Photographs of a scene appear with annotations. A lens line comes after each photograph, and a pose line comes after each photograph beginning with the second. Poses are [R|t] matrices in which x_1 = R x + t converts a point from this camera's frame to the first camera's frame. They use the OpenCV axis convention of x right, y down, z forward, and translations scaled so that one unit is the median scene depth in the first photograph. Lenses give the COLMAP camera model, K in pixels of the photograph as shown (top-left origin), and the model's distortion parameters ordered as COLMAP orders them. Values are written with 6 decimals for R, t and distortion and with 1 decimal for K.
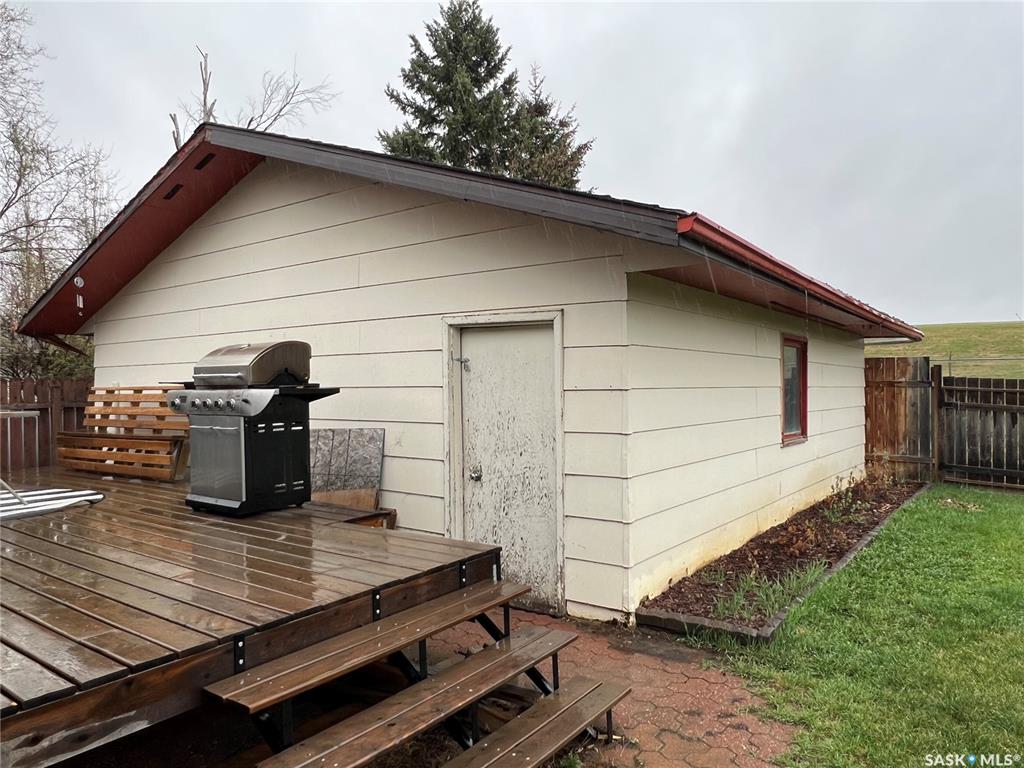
lens RADIAL K [[710.7, 0, 521.1], [0, 710.7, 384.6], [0, 0, 1]] dist [0.021660, -0.001283]
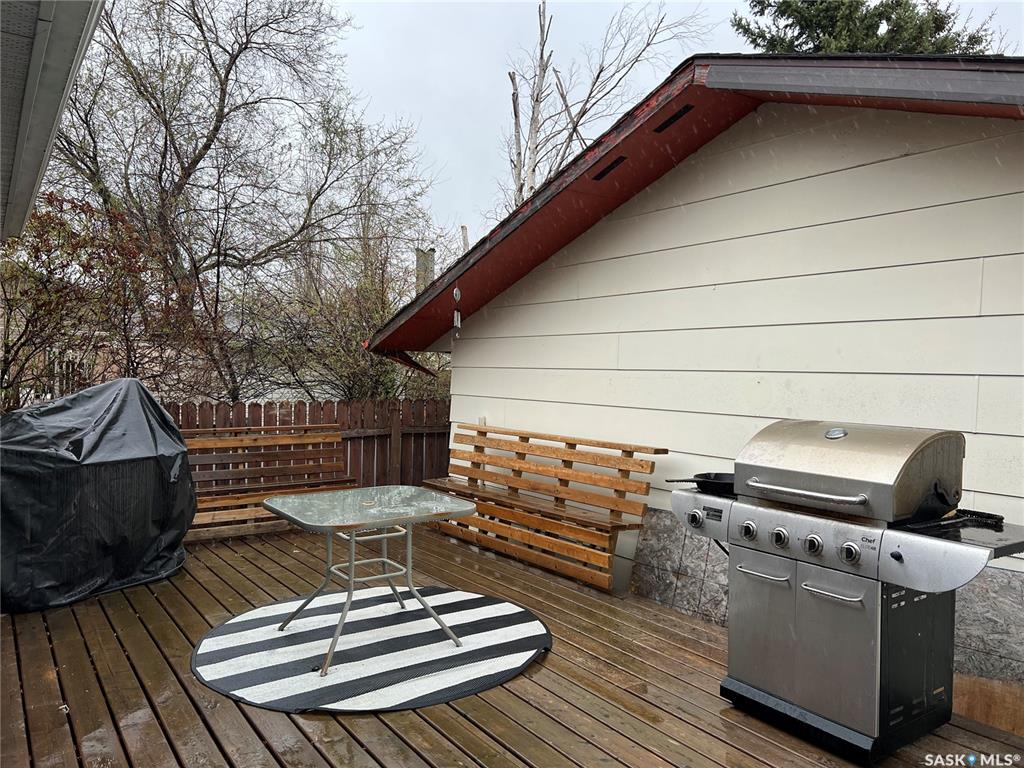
lens RADIAL K [[772.3, 0, 507.8], [0, 772.3, 393.0], [0, 0, 1]] dist [0.029820, -0.008115]
pose [[0.948915, 0.038530, -0.313170, -0.154480], [-0.026752, 0.998767, 0.041819, -0.037763], [0.314396, -0.031305, 0.948776, 0.113545]]
